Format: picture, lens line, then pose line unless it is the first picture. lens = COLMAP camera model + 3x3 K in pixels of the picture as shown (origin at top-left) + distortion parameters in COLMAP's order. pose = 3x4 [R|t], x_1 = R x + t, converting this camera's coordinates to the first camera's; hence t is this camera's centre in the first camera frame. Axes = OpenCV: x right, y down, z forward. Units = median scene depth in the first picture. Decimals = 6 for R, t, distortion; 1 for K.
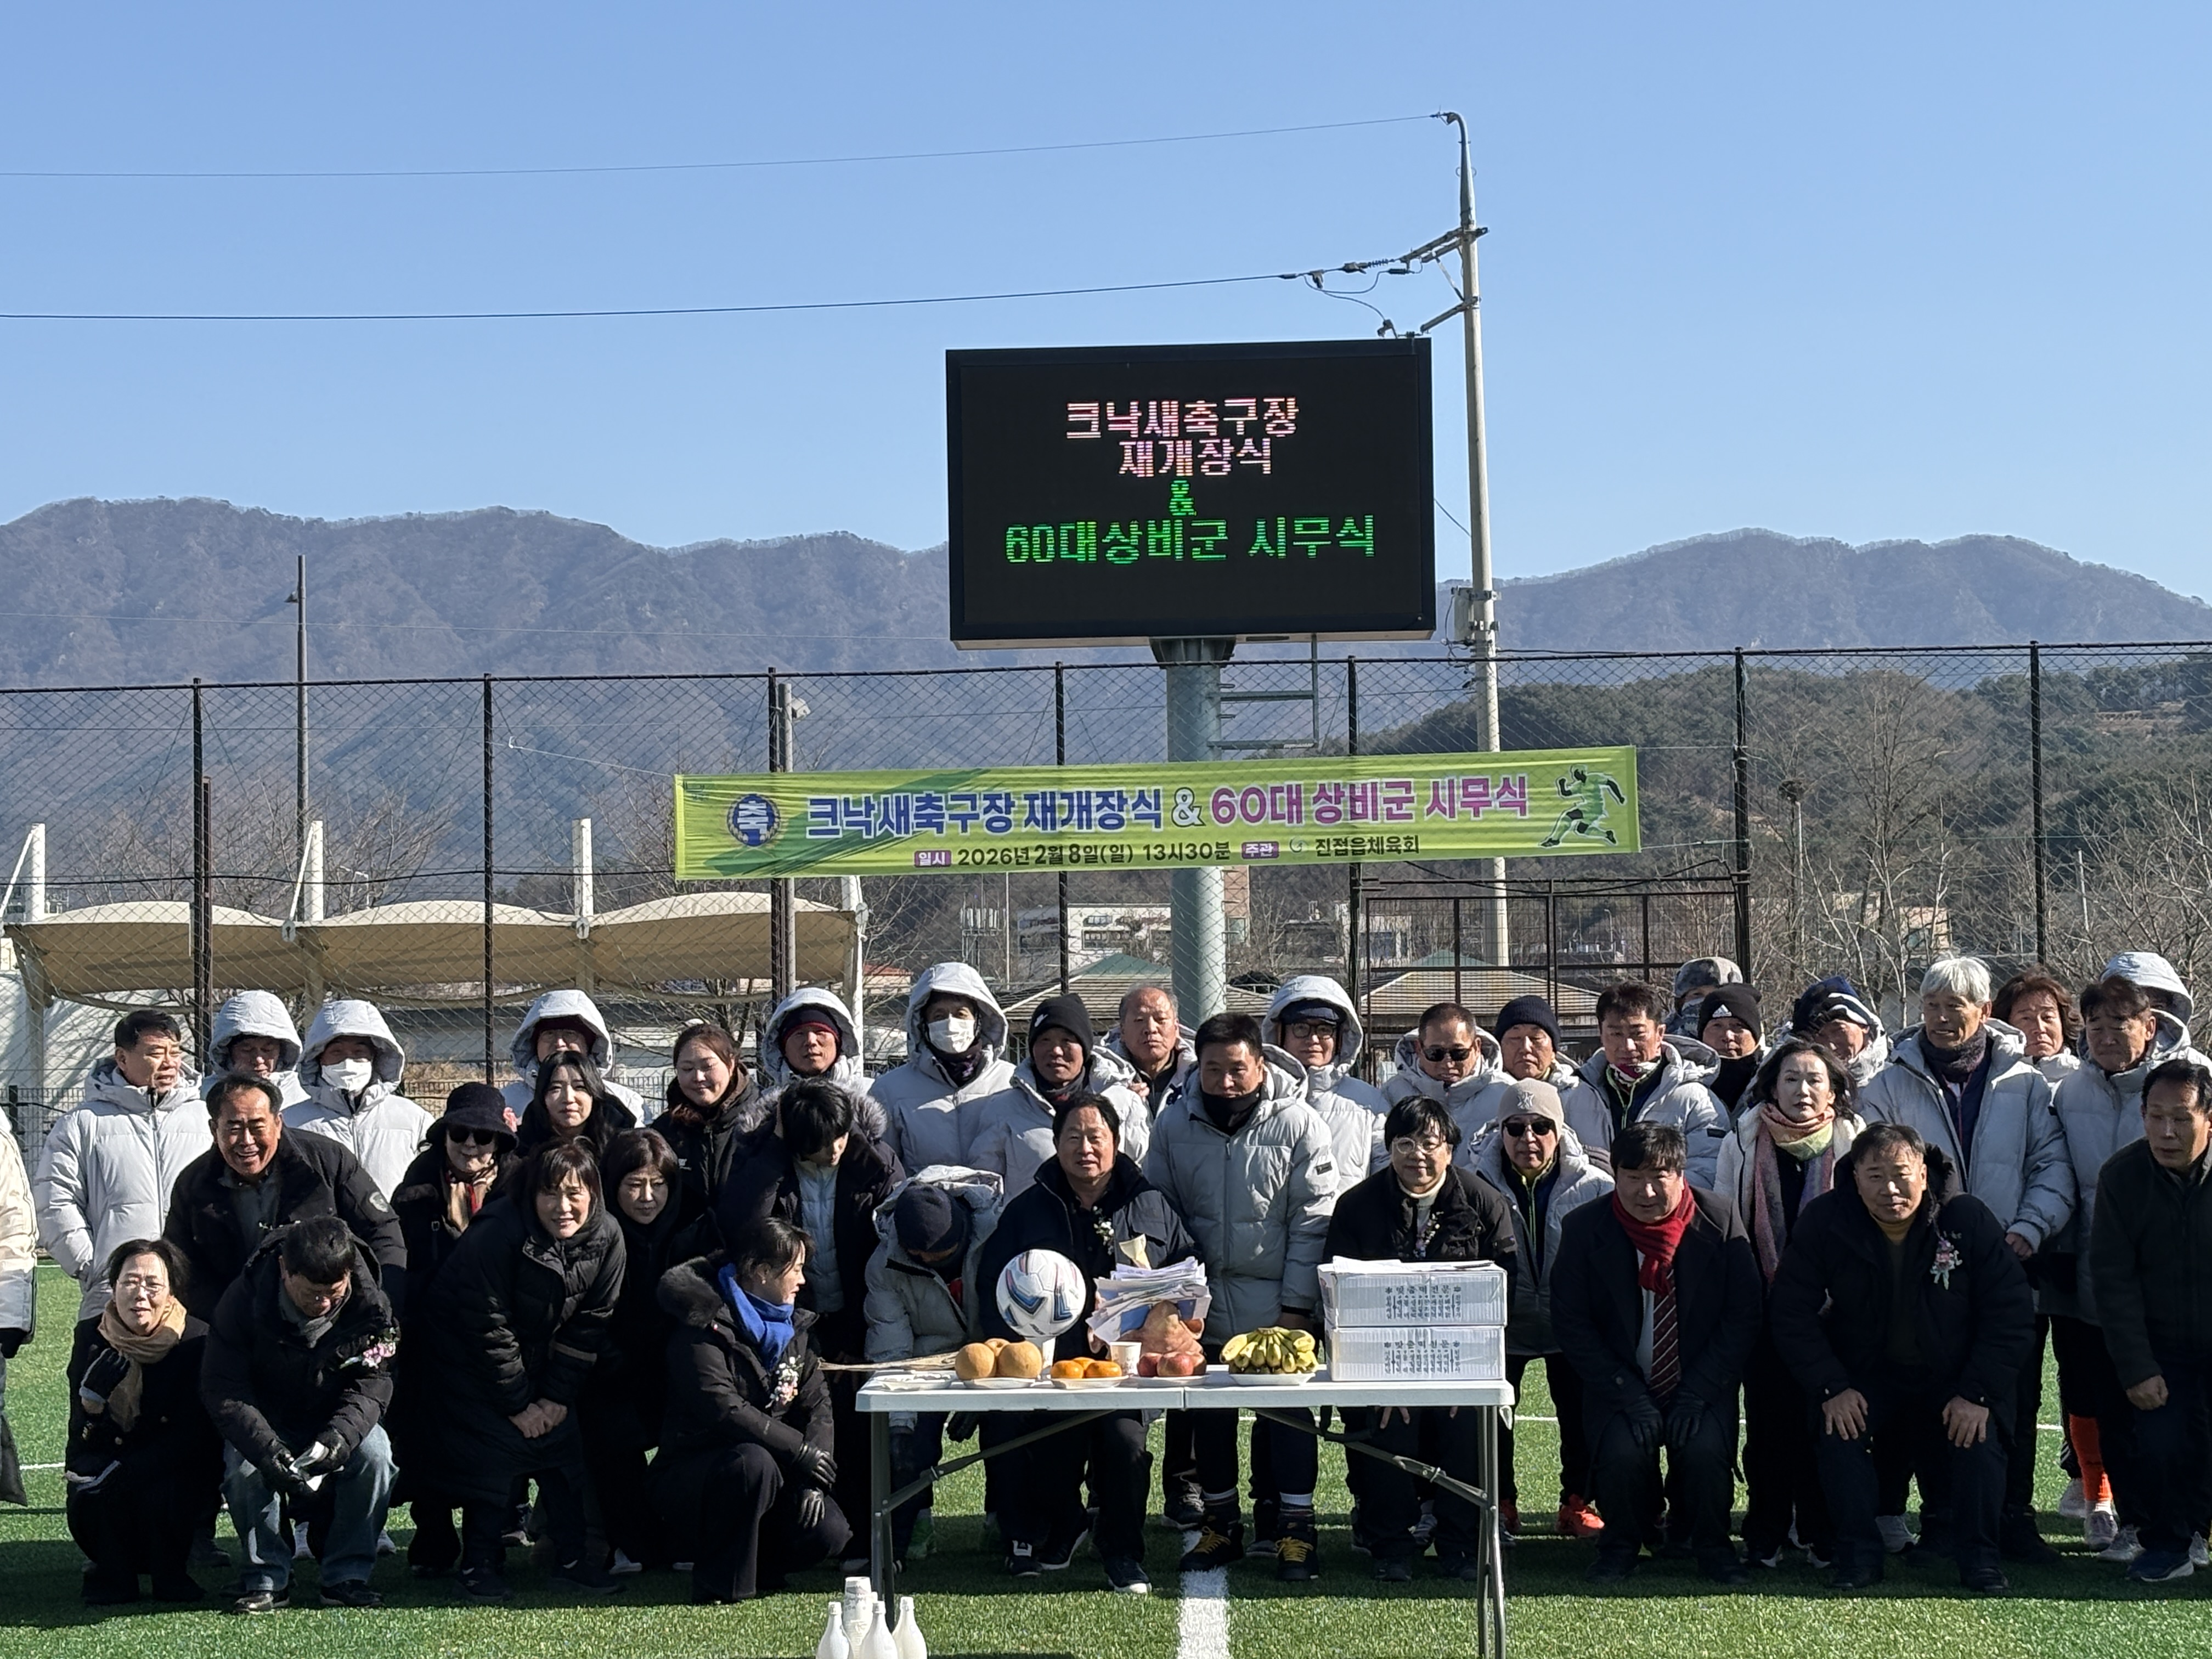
lens RADIAL K [[4324.5, 0, 1071.6], [0, 4324.5, 821.6], [0, 0, 1]] dist [0.219194, -0.378818]
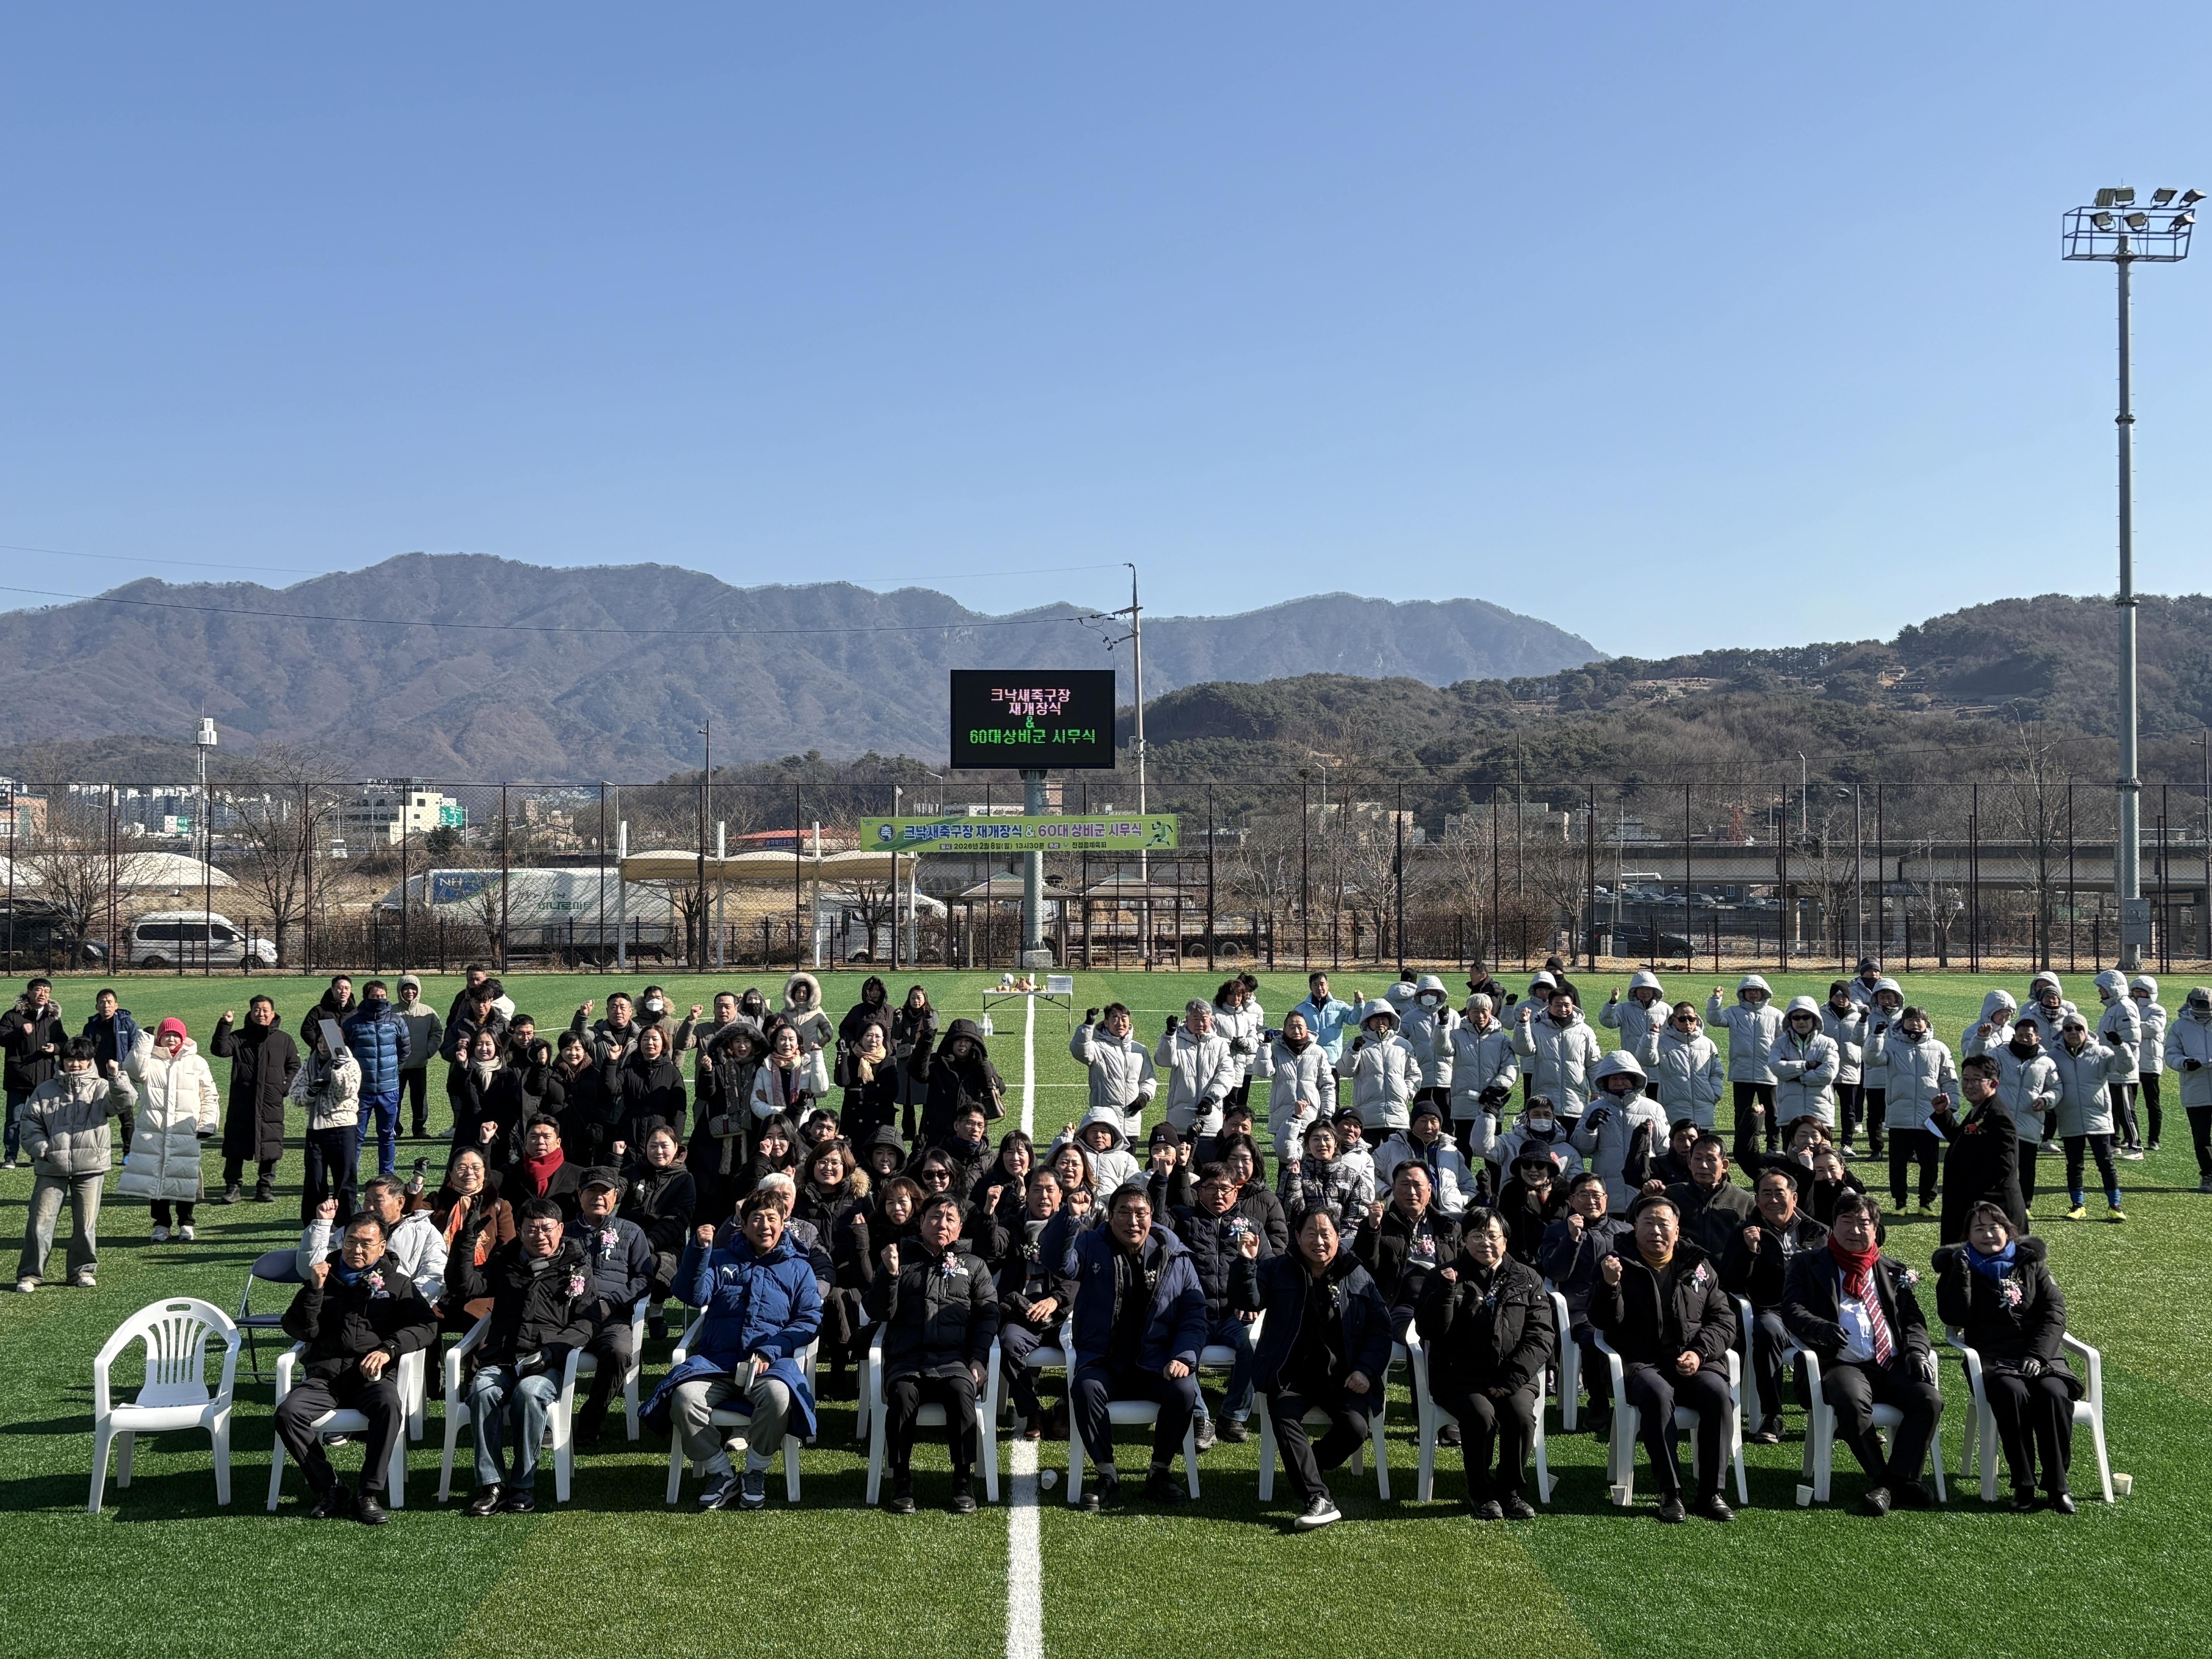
lens RADIAL K [[2422.9, 0, 1096.7], [0, 2422.9, 813.5], [0, 0, 1]] dist [0.158900, 0.020001]
pose [[0.998334, 0.018618, 0.054605, -0.019536], [-0.020251, 0.999359, 0.029507, -0.066553], [-0.054021, -0.030564, 0.998072, -0.697507]]
